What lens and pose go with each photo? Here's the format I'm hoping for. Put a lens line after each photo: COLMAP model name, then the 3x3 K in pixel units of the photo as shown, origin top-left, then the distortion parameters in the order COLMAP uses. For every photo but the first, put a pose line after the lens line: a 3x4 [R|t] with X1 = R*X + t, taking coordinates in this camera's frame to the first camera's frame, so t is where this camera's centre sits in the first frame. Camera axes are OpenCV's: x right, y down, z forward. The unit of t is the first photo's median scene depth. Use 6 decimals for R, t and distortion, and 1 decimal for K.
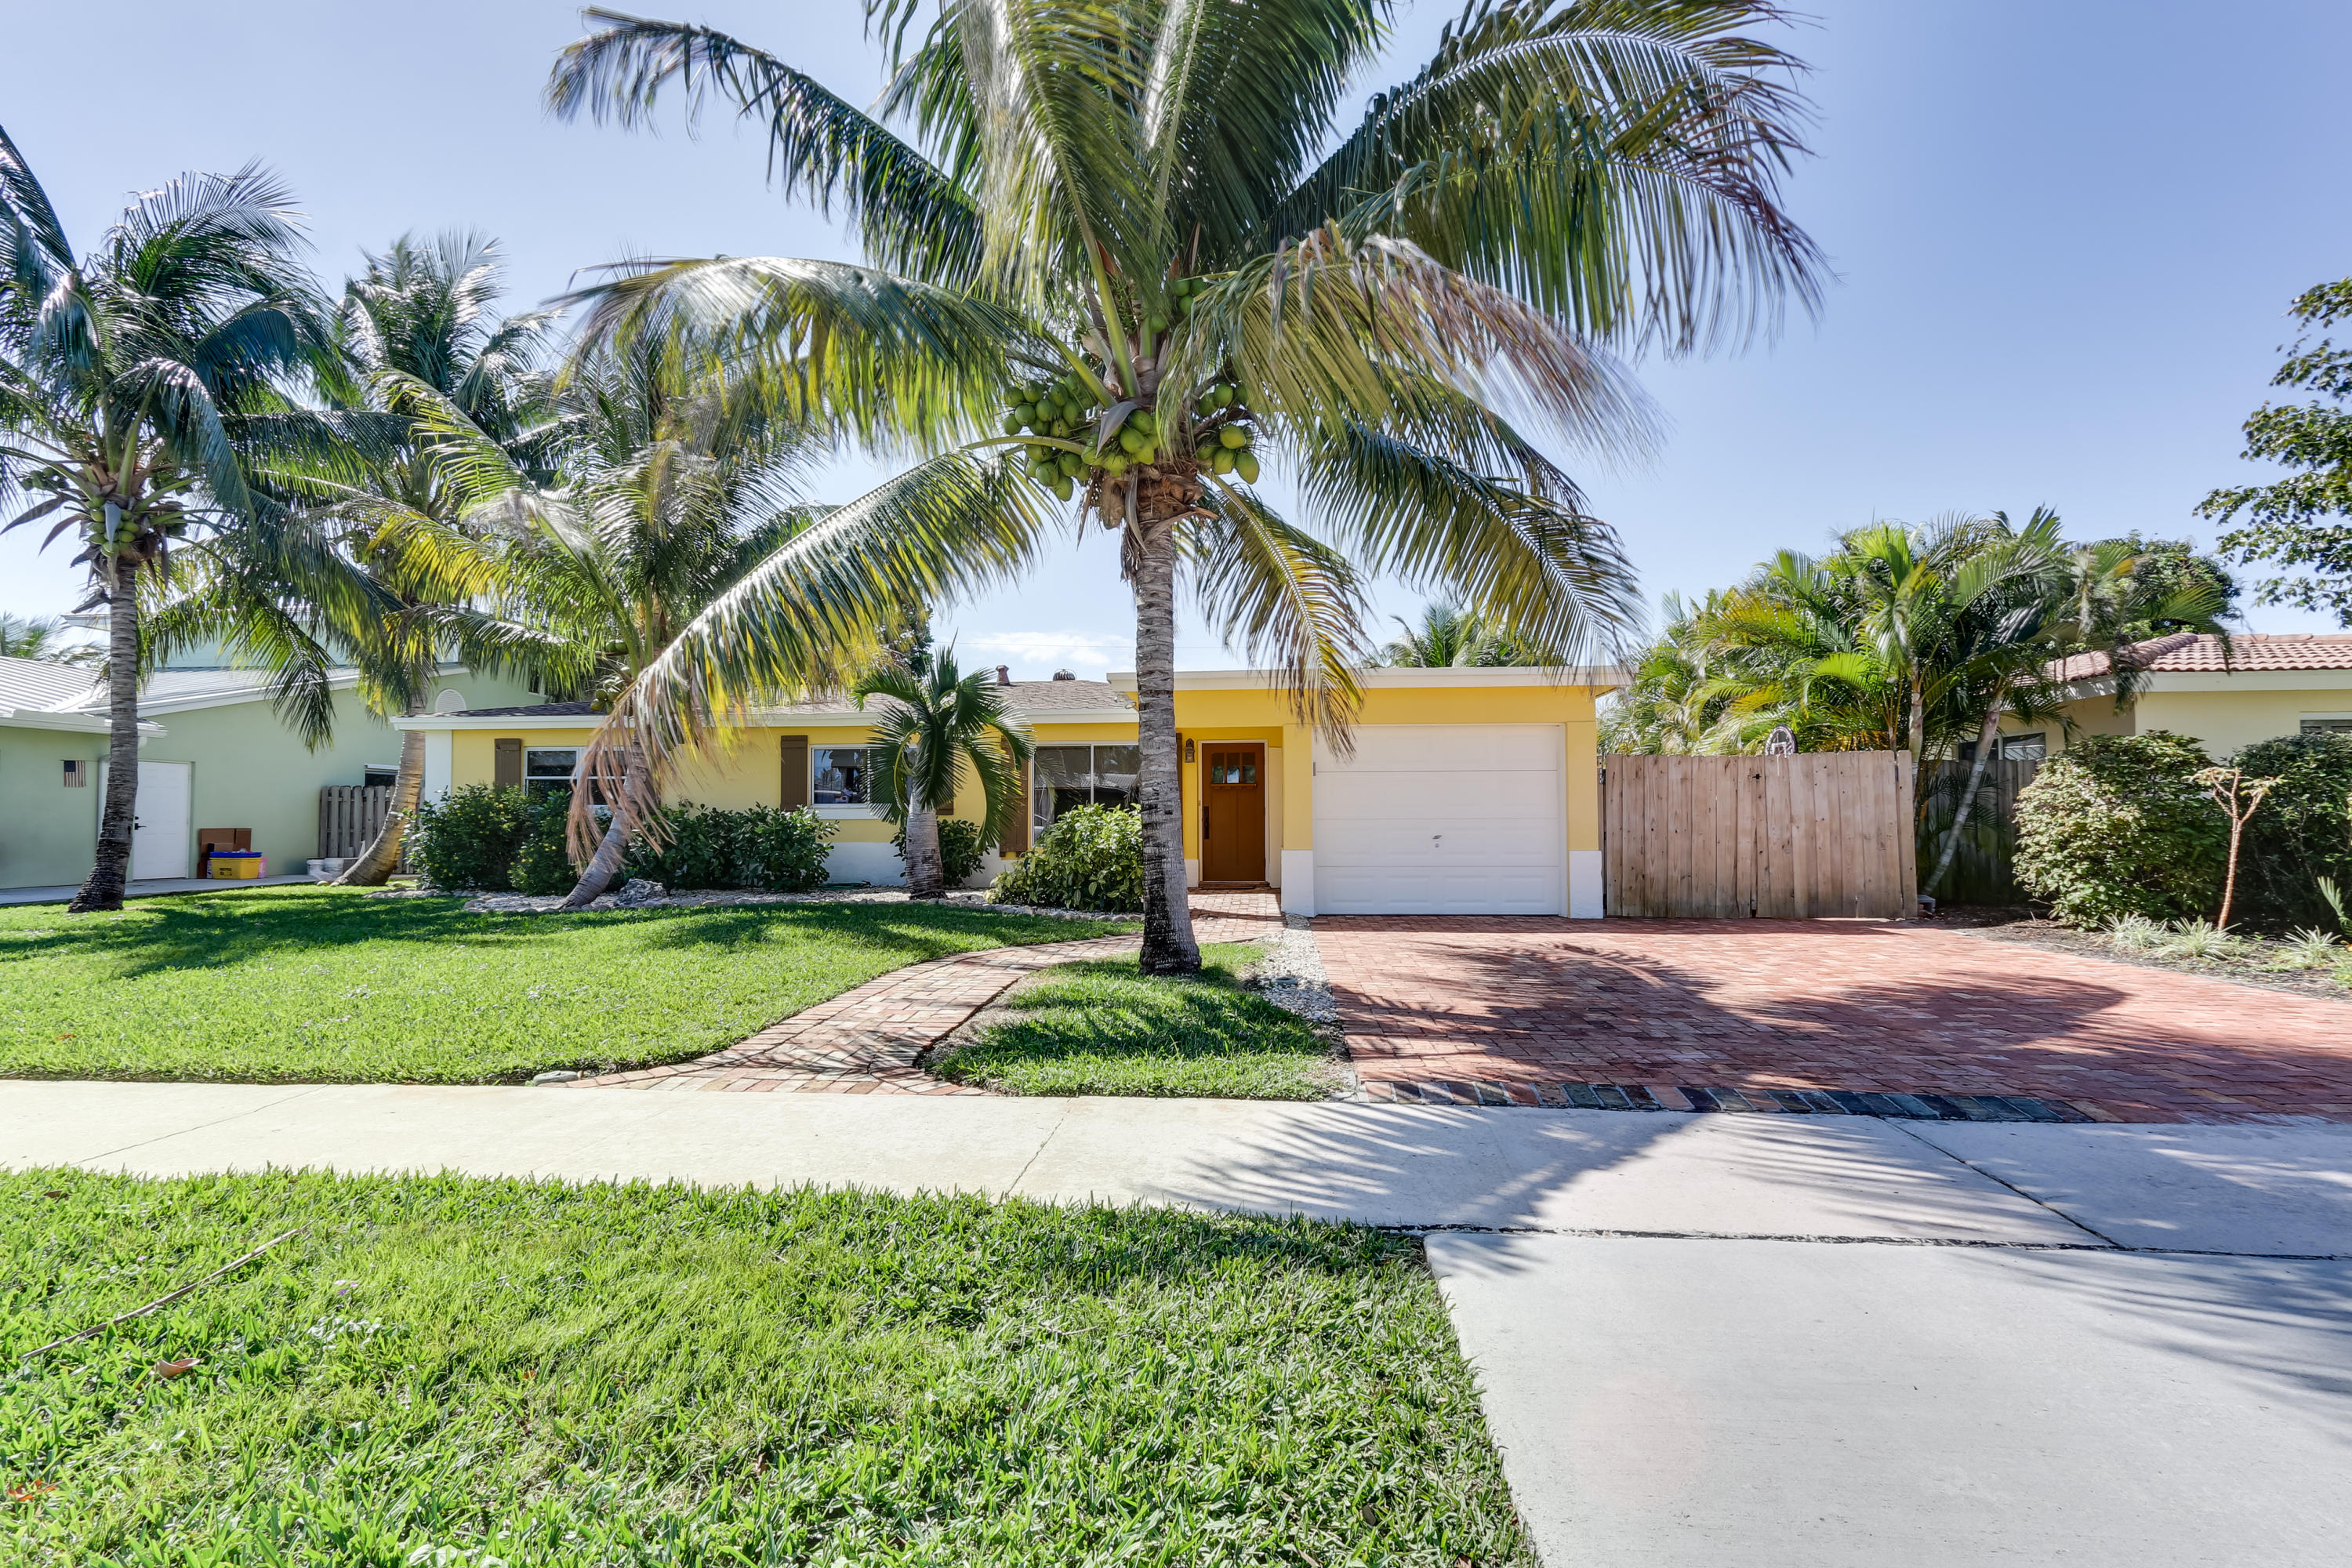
lens RADIAL K [[1088.3, 0, 1176.0], [0, 1088.3, 784.0], [0, 0, 1]] dist [-0.001199, -0.000435]
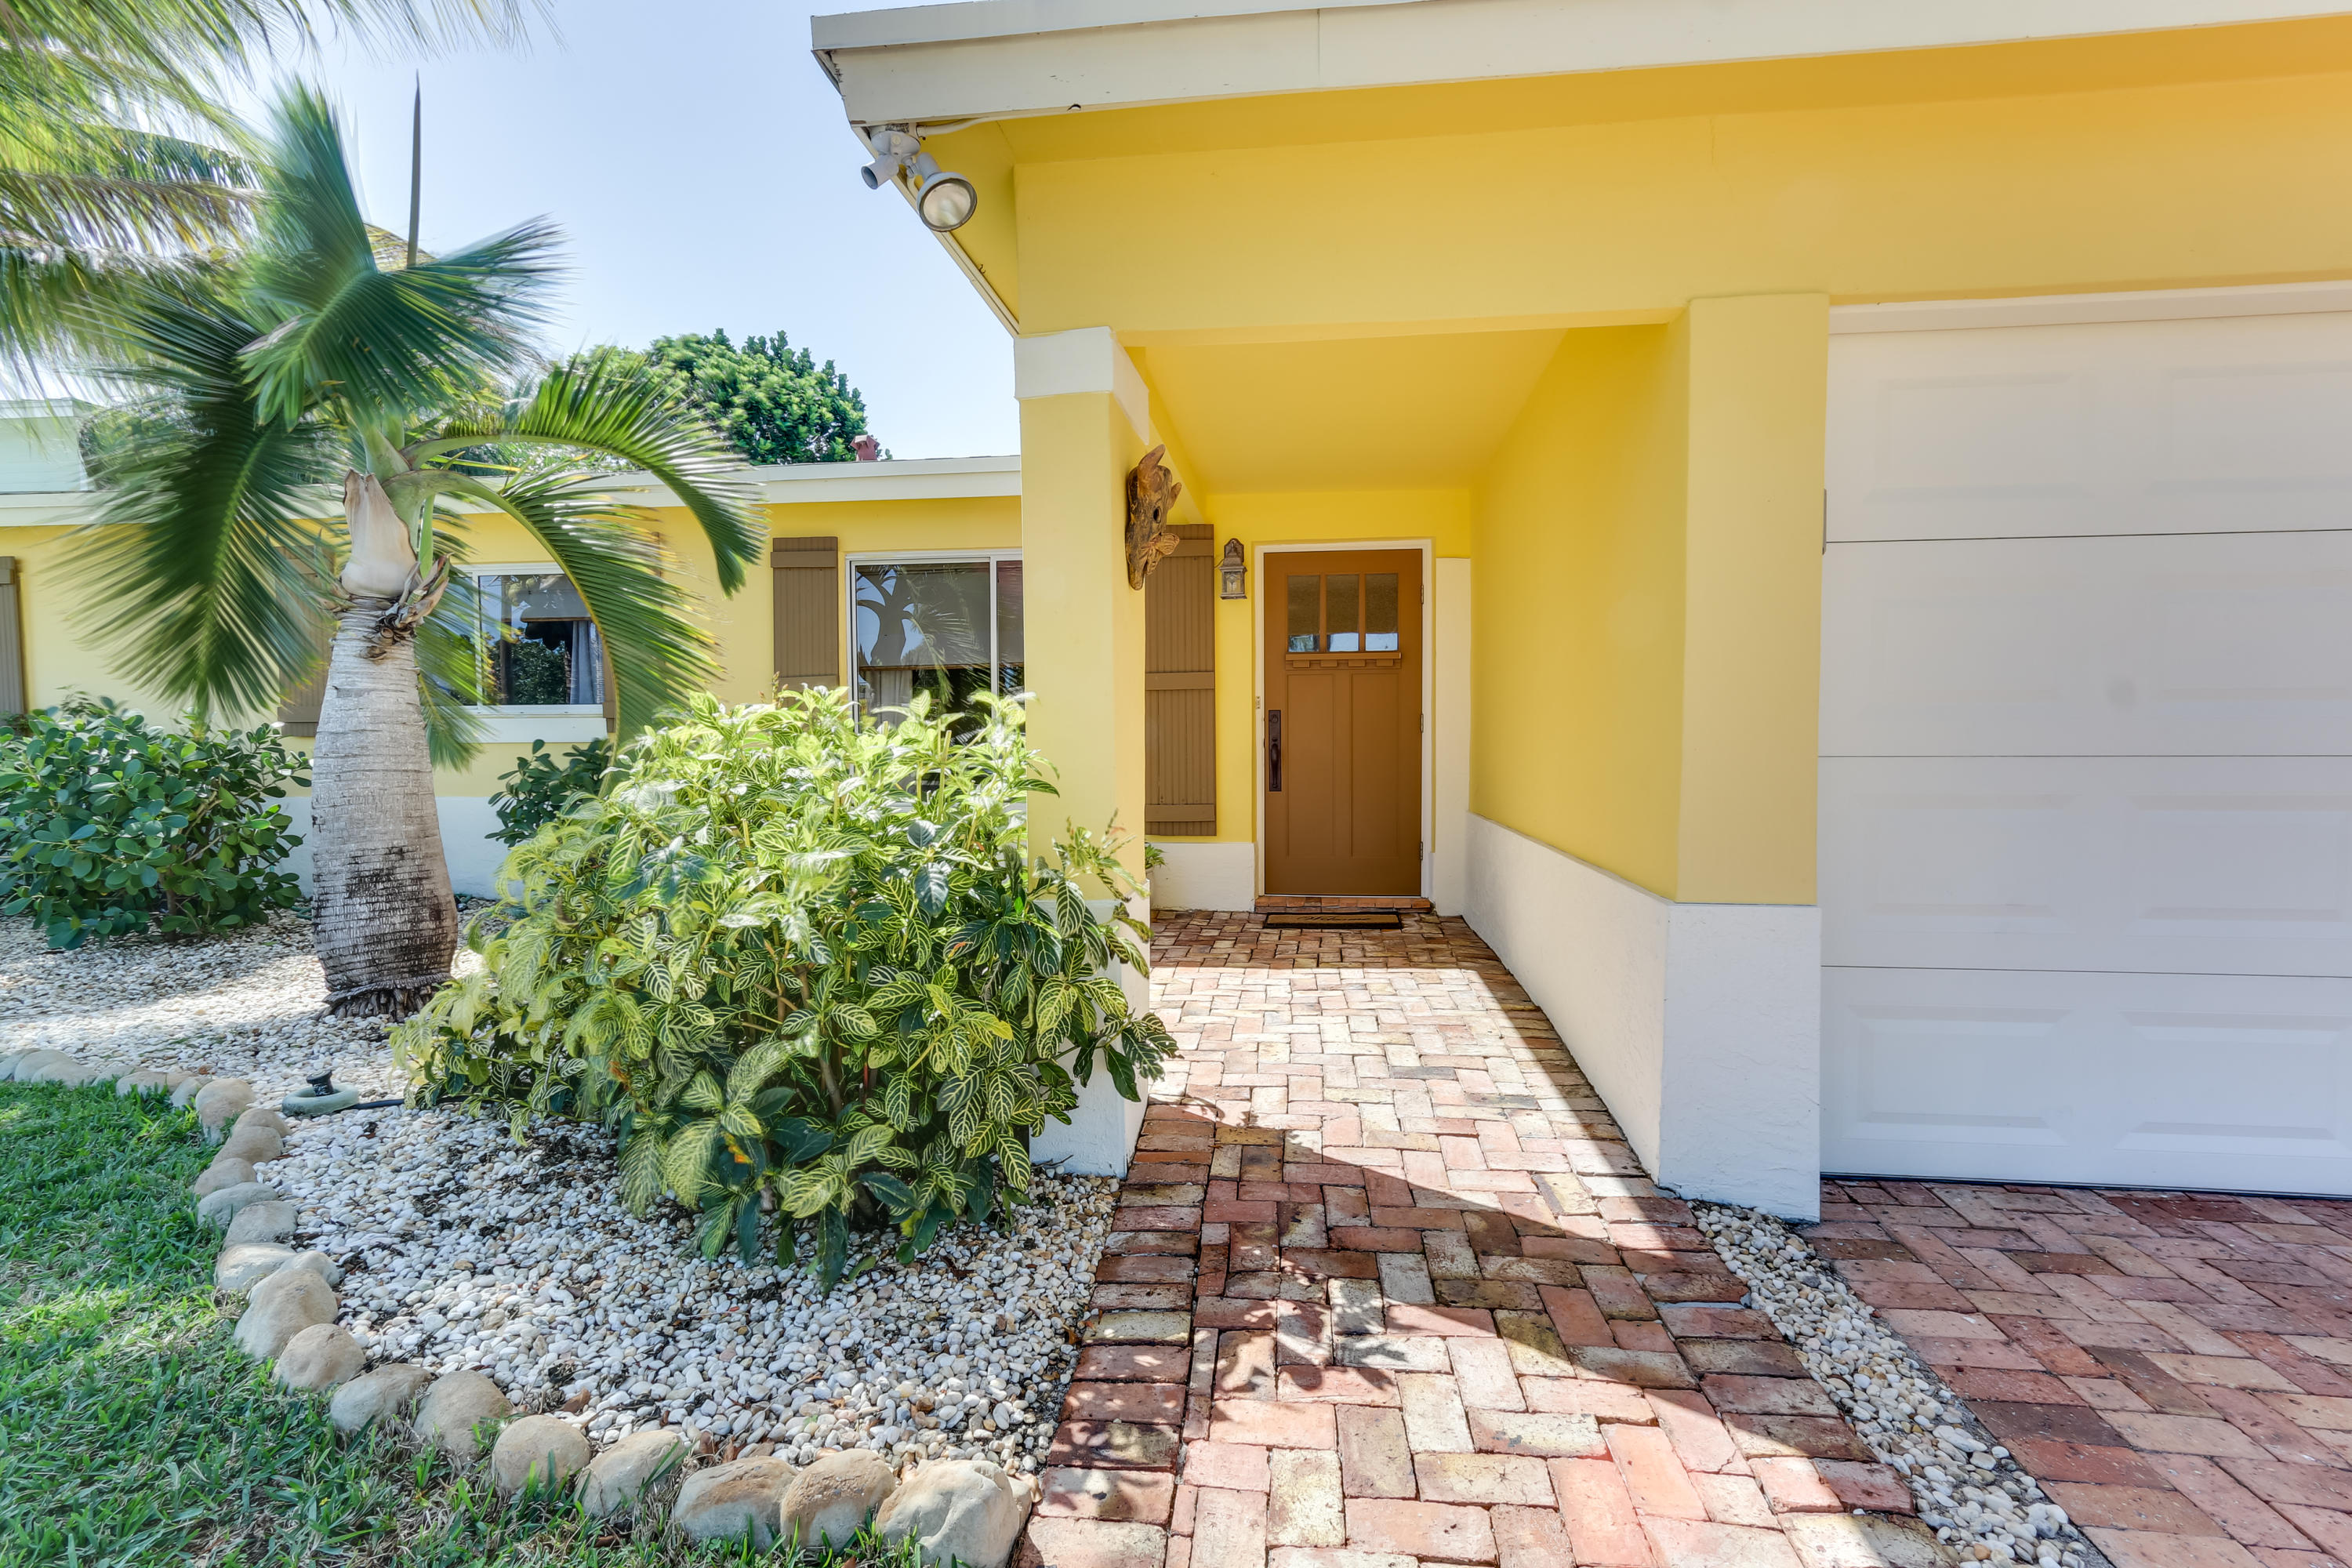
lens RADIAL K [[1067.6, 0, 1176.0], [0, 1067.6, 784.0], [0, 0, 1]] dist [0.027465, -0.000056]
pose [[0.999071, -0.000058, -0.043091, 0.010329], [0.003589, 0.996636, 0.081874, 0.018028], [0.042941, -0.081953, 0.995711, 0.751034]]
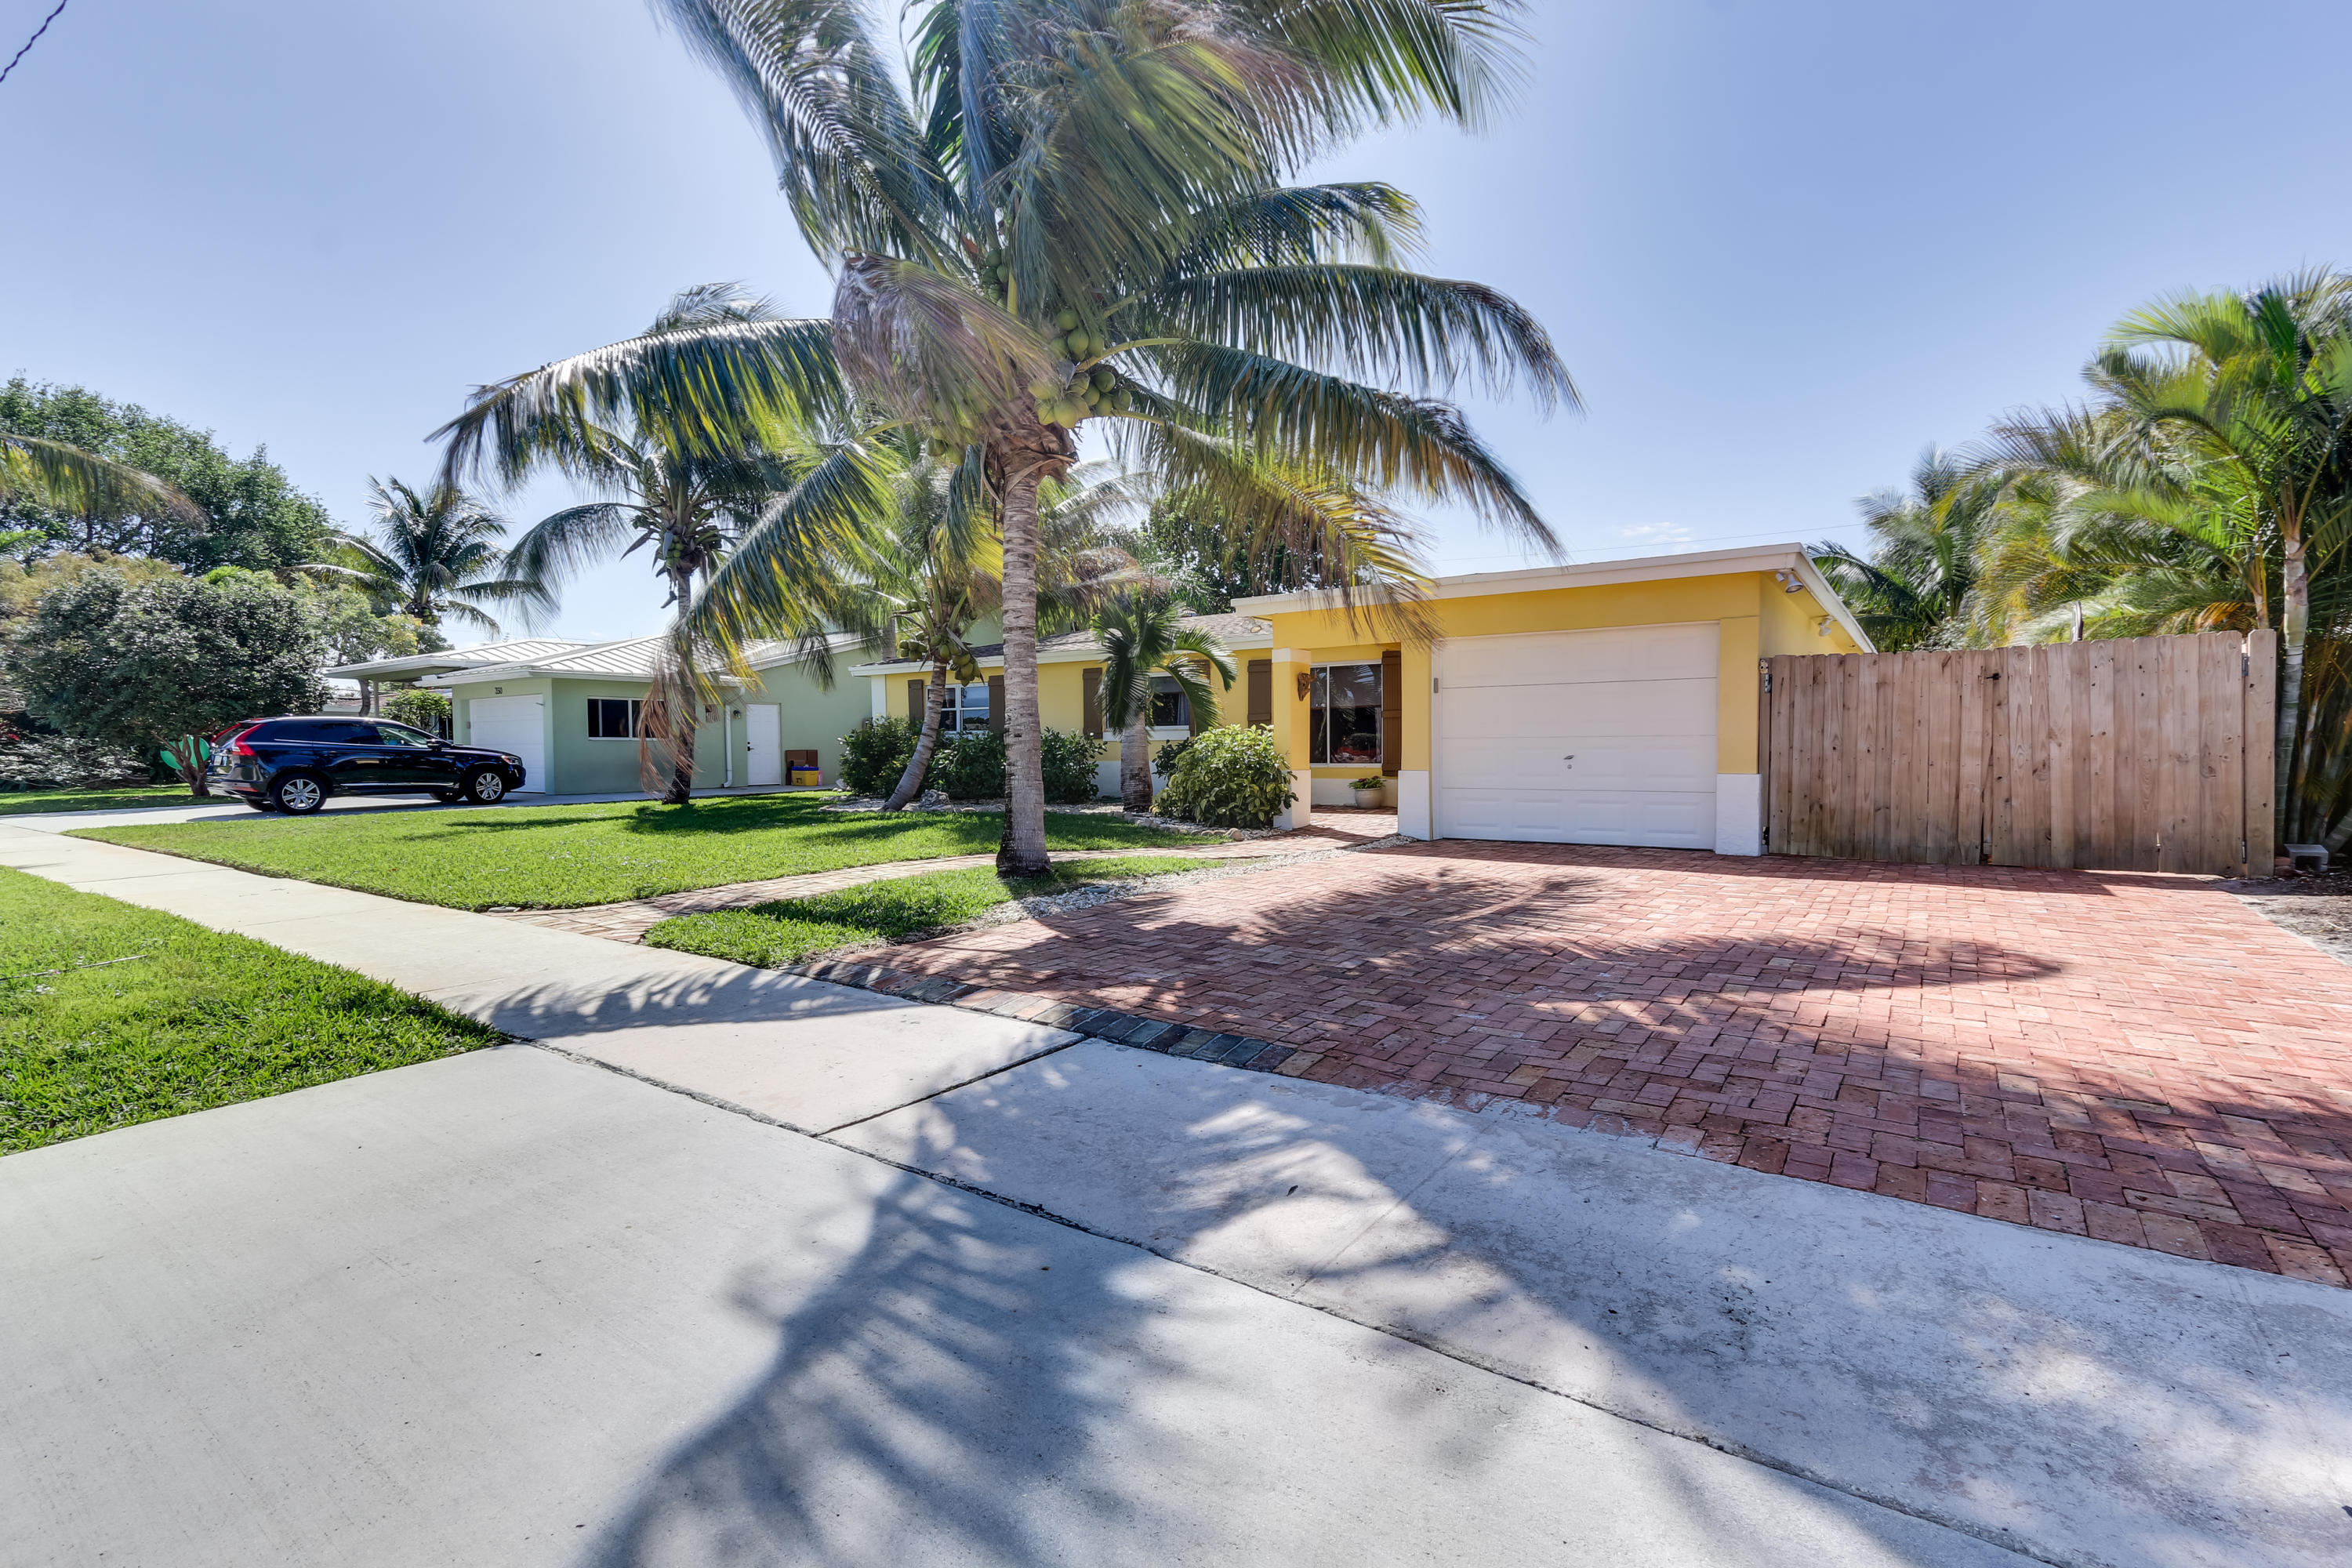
lens RADIAL K [[1067.6, 0, 1176.0], [0, 1067.6, 784.0], [0, 0, 1]] dist [0.027465, -0.000056]
pose [[0.861464, 0.014316, -0.507617, 0.397376], [0.023720, 0.997377, 0.068382, 0.001720], [0.507265, -0.070950, 0.858865, 0.063415]]
